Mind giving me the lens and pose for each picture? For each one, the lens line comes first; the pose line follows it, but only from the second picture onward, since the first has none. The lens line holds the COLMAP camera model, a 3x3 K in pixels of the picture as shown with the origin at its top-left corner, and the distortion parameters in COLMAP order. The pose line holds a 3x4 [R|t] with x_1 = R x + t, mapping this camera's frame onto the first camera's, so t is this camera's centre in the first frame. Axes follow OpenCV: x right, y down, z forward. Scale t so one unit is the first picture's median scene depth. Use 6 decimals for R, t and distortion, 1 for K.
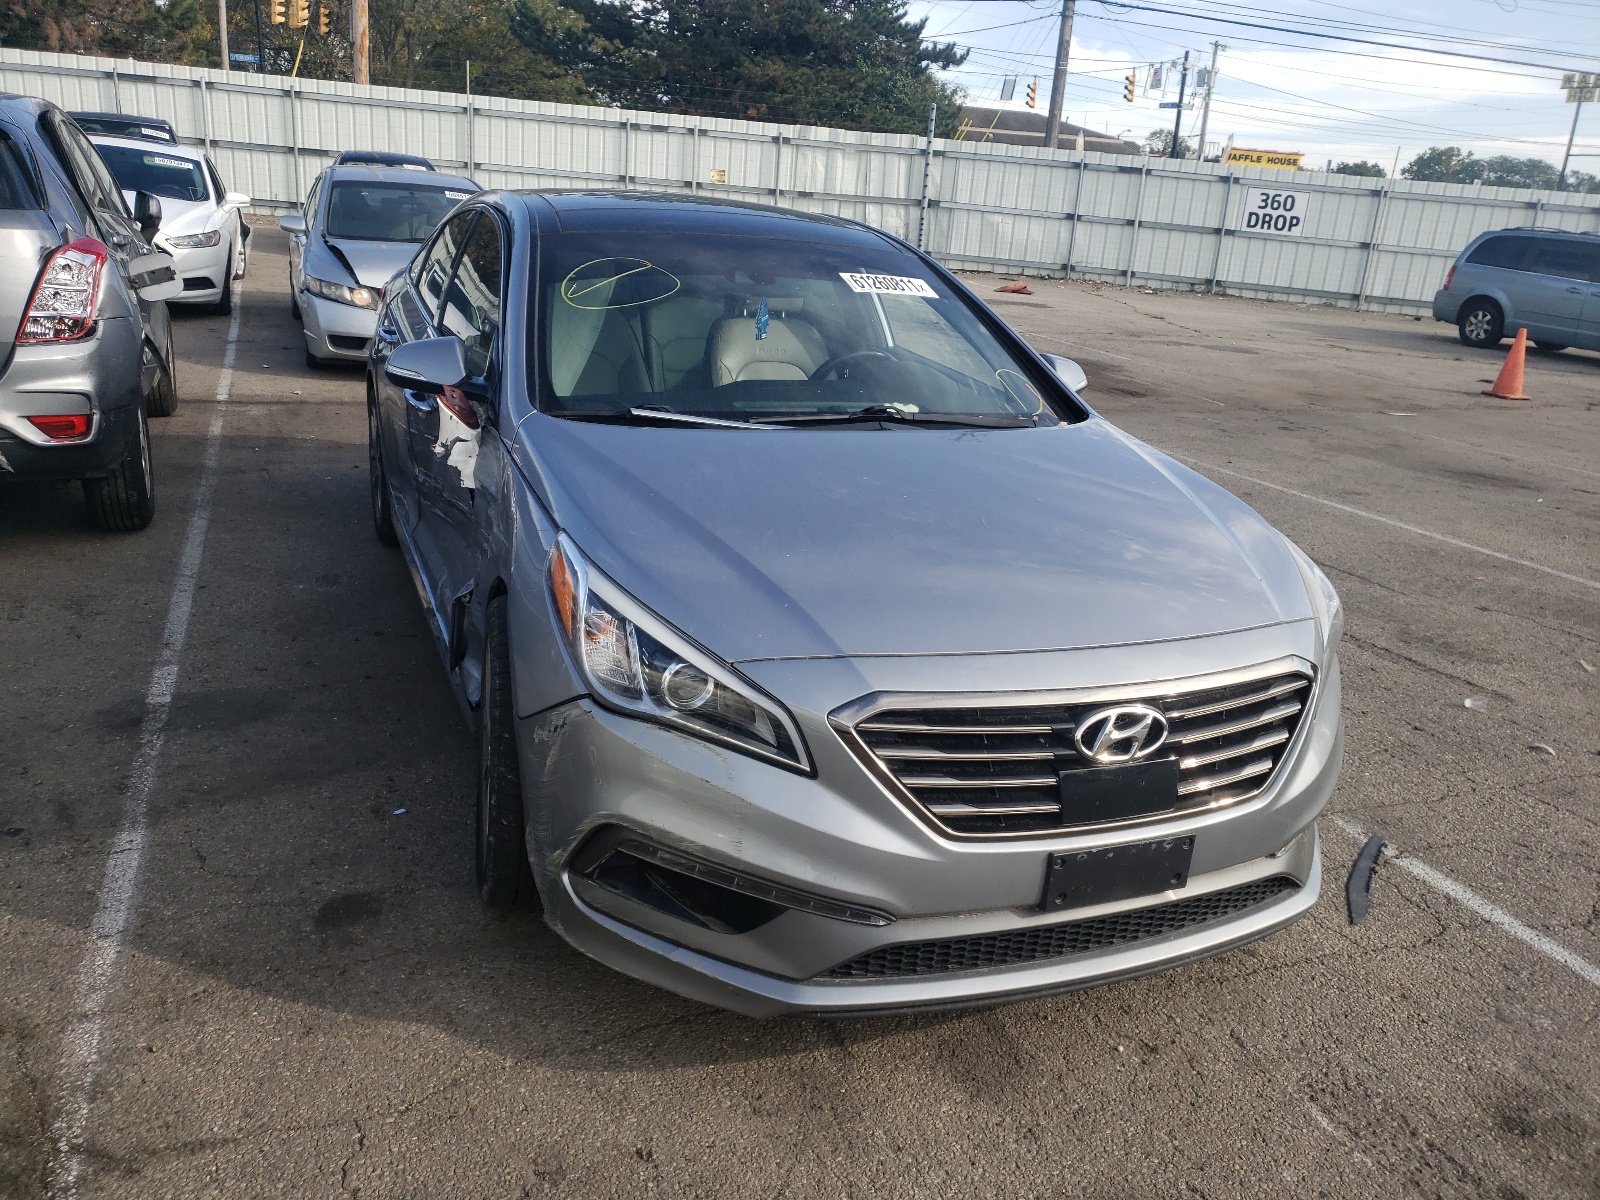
lens RADIAL K [[1296.0, 0, 784.6], [0, 1296.0, 599.0], [0, 0, 1]] dist [0.043136, -0.011206]
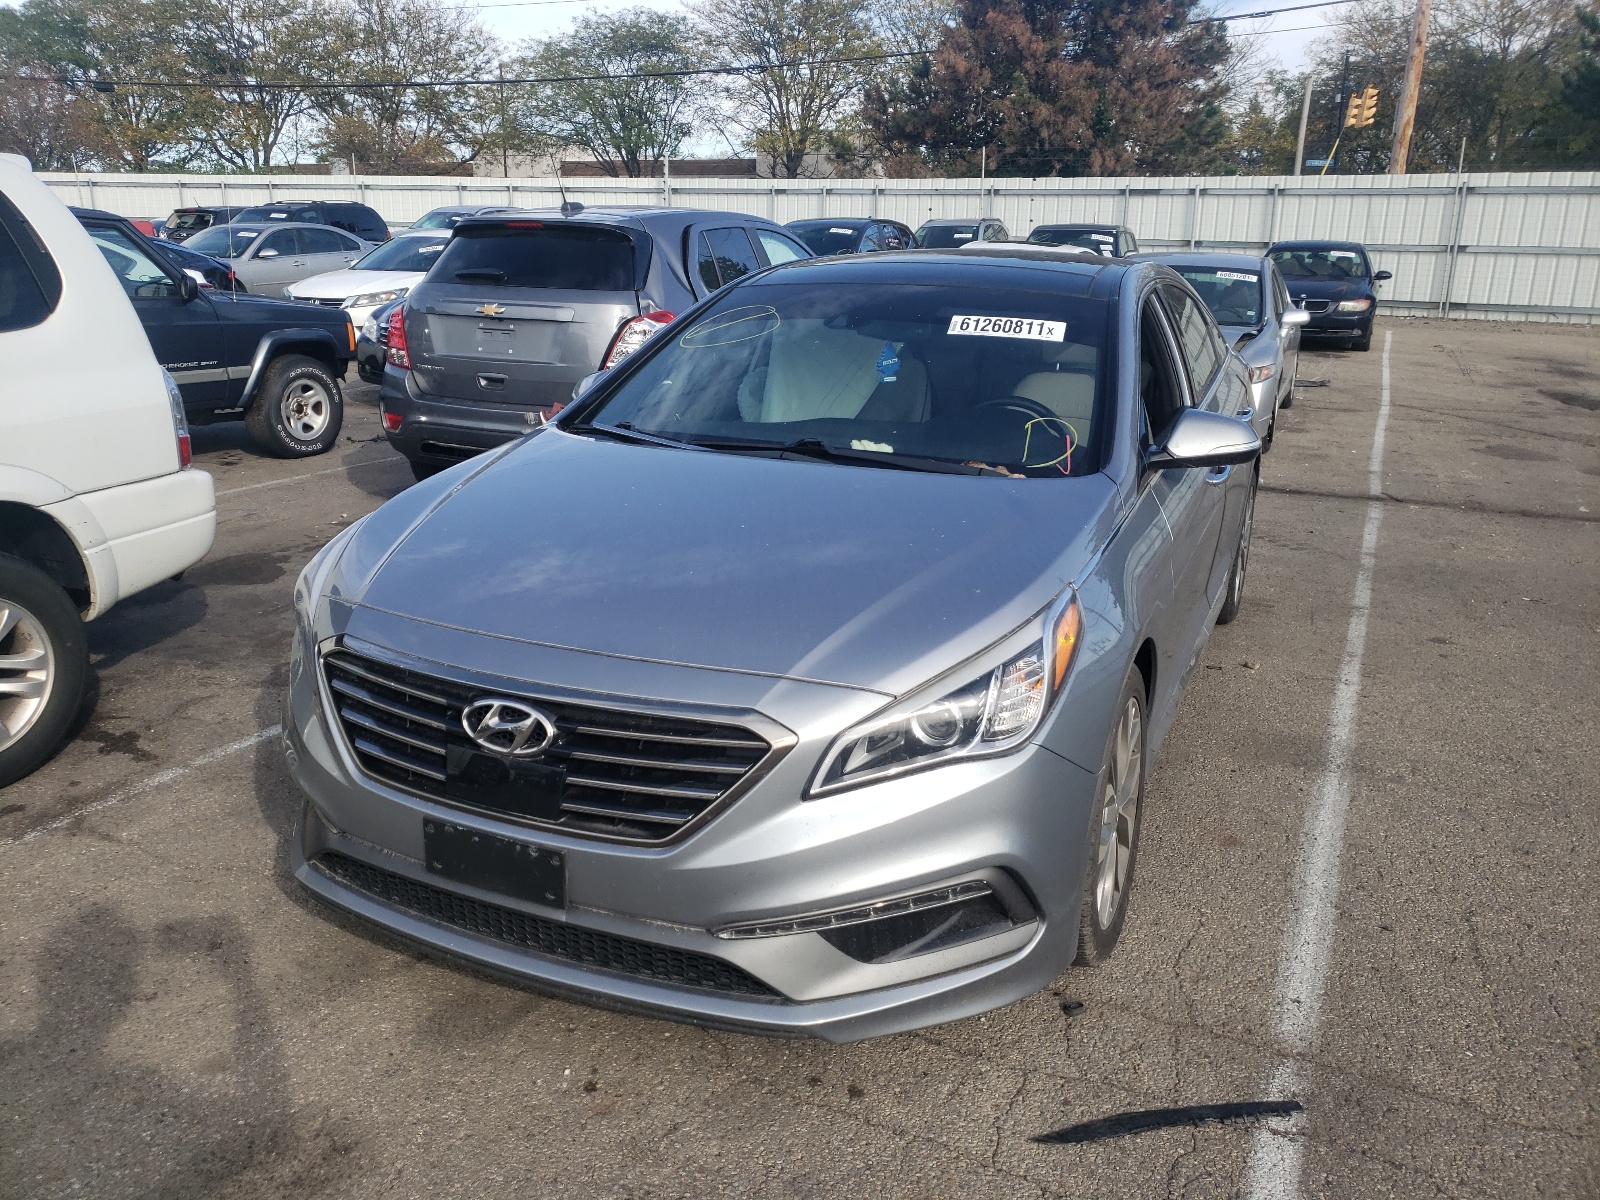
lens RADIAL K [[1296.0, 0, 784.6], [0, 1296.0, 599.0], [0, 0, 1]] dist [0.043136, -0.011206]
pose [[0.657838, 0.146668, -0.738741, 0.178970], [-0.201610, 0.979352, 0.014908, -0.008608], [0.725674, 0.139131, 0.673825, 0.069735]]
